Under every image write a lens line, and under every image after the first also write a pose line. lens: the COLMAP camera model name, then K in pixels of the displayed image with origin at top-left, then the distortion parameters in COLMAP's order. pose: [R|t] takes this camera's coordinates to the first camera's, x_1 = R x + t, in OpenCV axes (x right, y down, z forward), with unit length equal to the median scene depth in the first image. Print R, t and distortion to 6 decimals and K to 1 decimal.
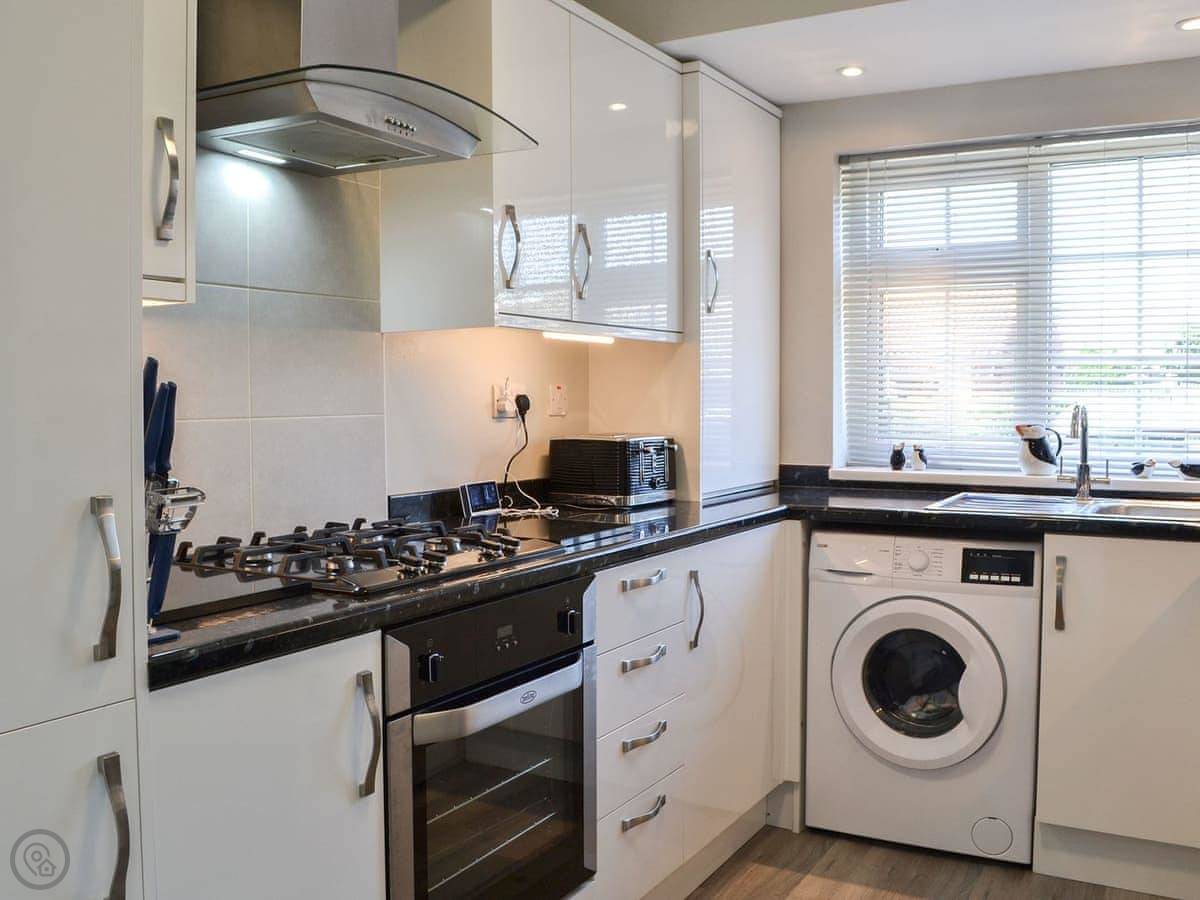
lens RADIAL K [[1112.0, 0, 600.0], [0, 1112.0, 450.0], [0, 0, 1]] dist [-0.017865, -0.006217]
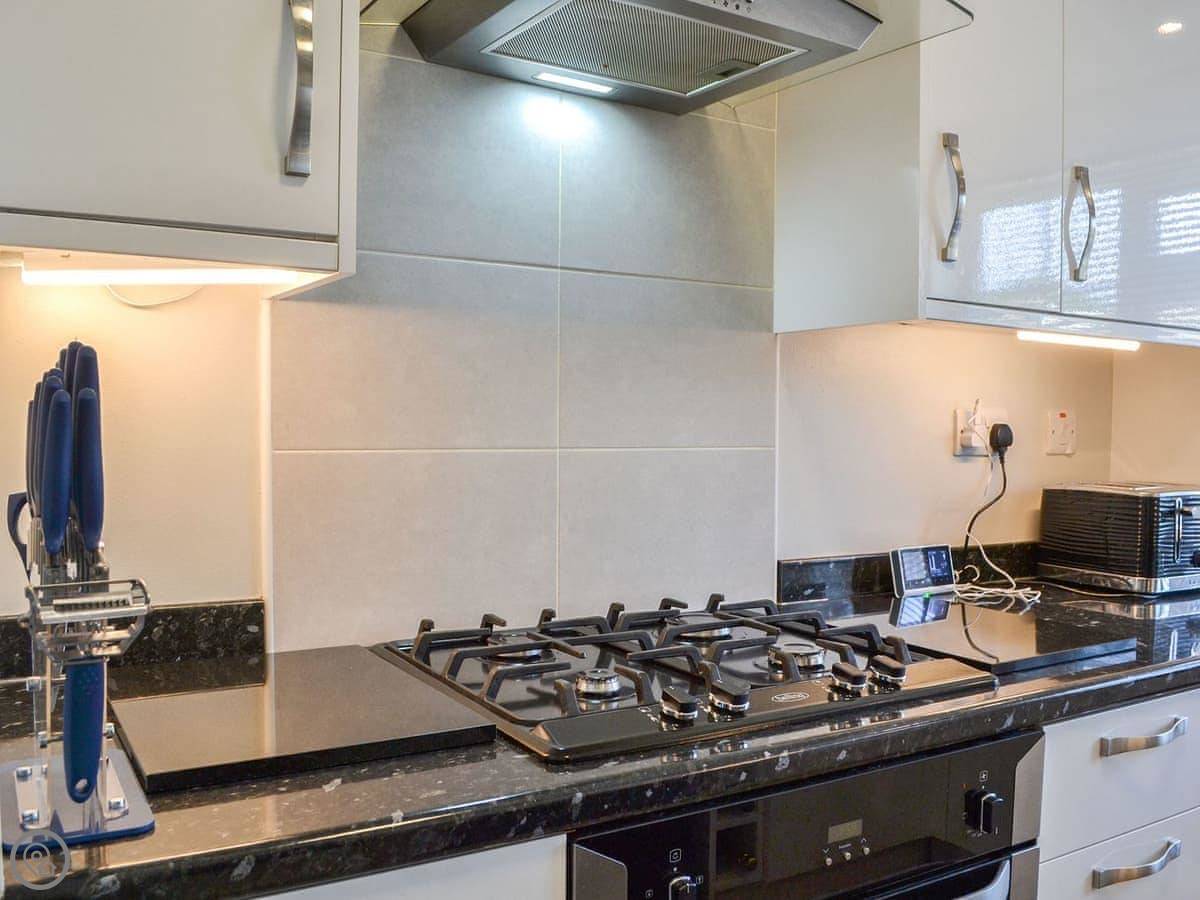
lens RADIAL K [[1162.1, 0, 599.9], [0, 1162.1, 482.7], [0, 0, 1]] dist [-0.074349, 0.002013]
pose [[0.890190, 0.042248, -0.453626, 0.054958], [-0.039989, 0.999094, 0.014574, -0.018849], [0.453831, 0.005167, 0.891073, 0.341013]]
